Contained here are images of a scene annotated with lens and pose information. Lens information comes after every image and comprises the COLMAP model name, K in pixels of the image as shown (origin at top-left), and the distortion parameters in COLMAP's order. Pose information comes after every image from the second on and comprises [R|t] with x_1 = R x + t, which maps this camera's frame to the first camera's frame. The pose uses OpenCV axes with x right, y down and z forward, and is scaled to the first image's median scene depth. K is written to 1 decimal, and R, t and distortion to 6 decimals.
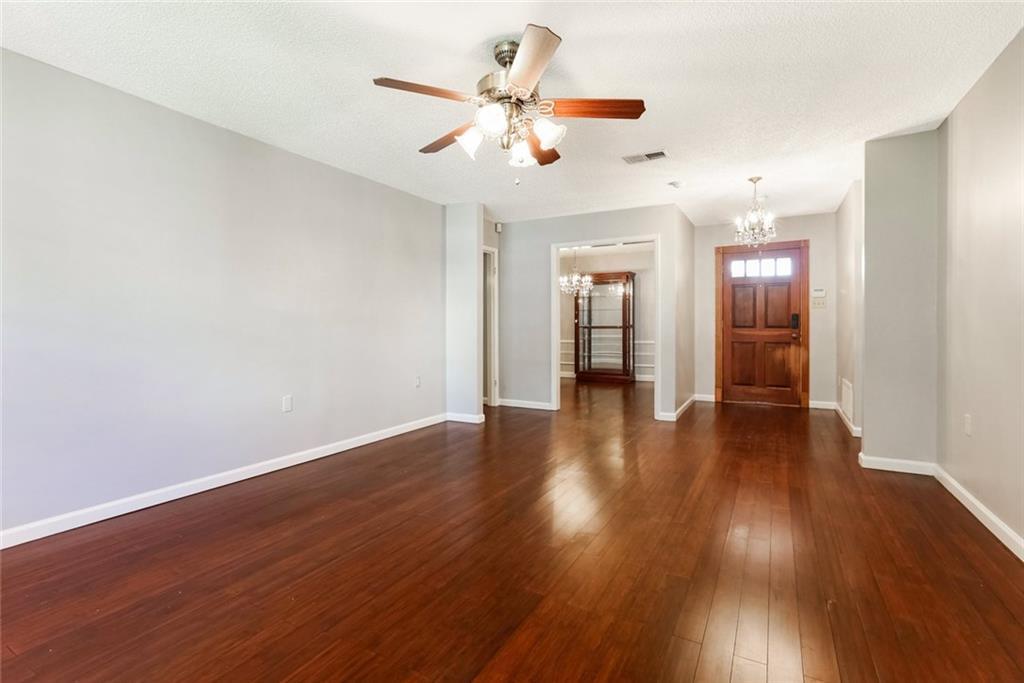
lens RADIAL K [[465.7, 0, 512.0], [0, 465.7, 341.5], [0, 0, 1]] dist [0.001553, 0.000319]
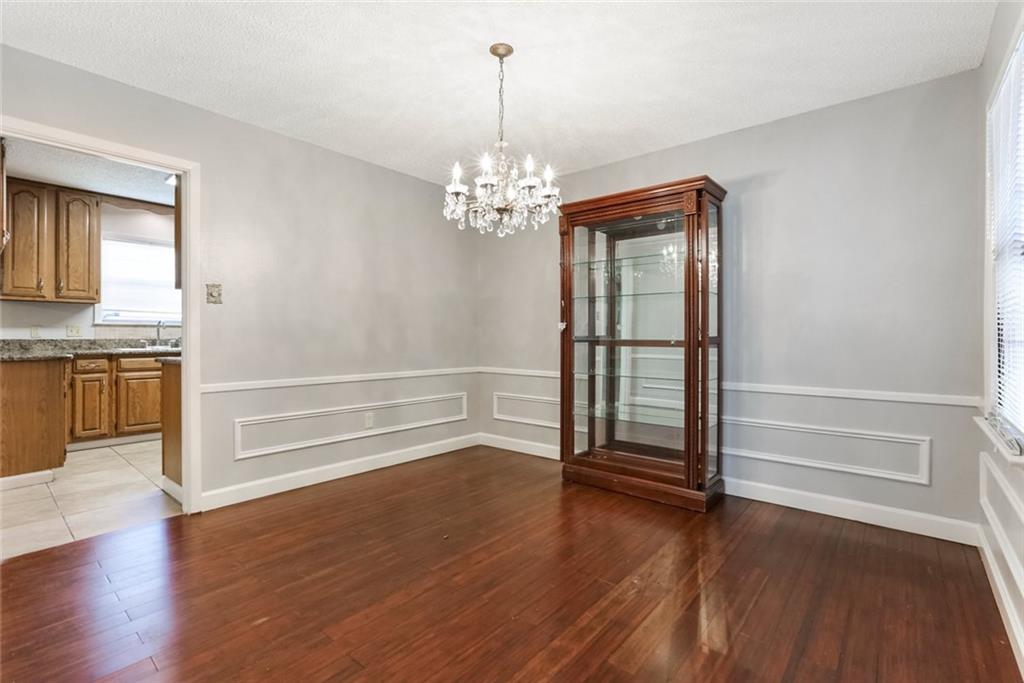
lens RADIAL K [[465.7, 0, 512.0], [0, 465.7, 341.5], [0, 0, 1]] dist [0.001553, 0.000319]
pose [[0.987080, 0.012259, -0.159758, 0.158652], [-0.017671, 0.999316, -0.032499, -0.017746], [0.159250, 0.034903, 0.986621, 0.613977]]
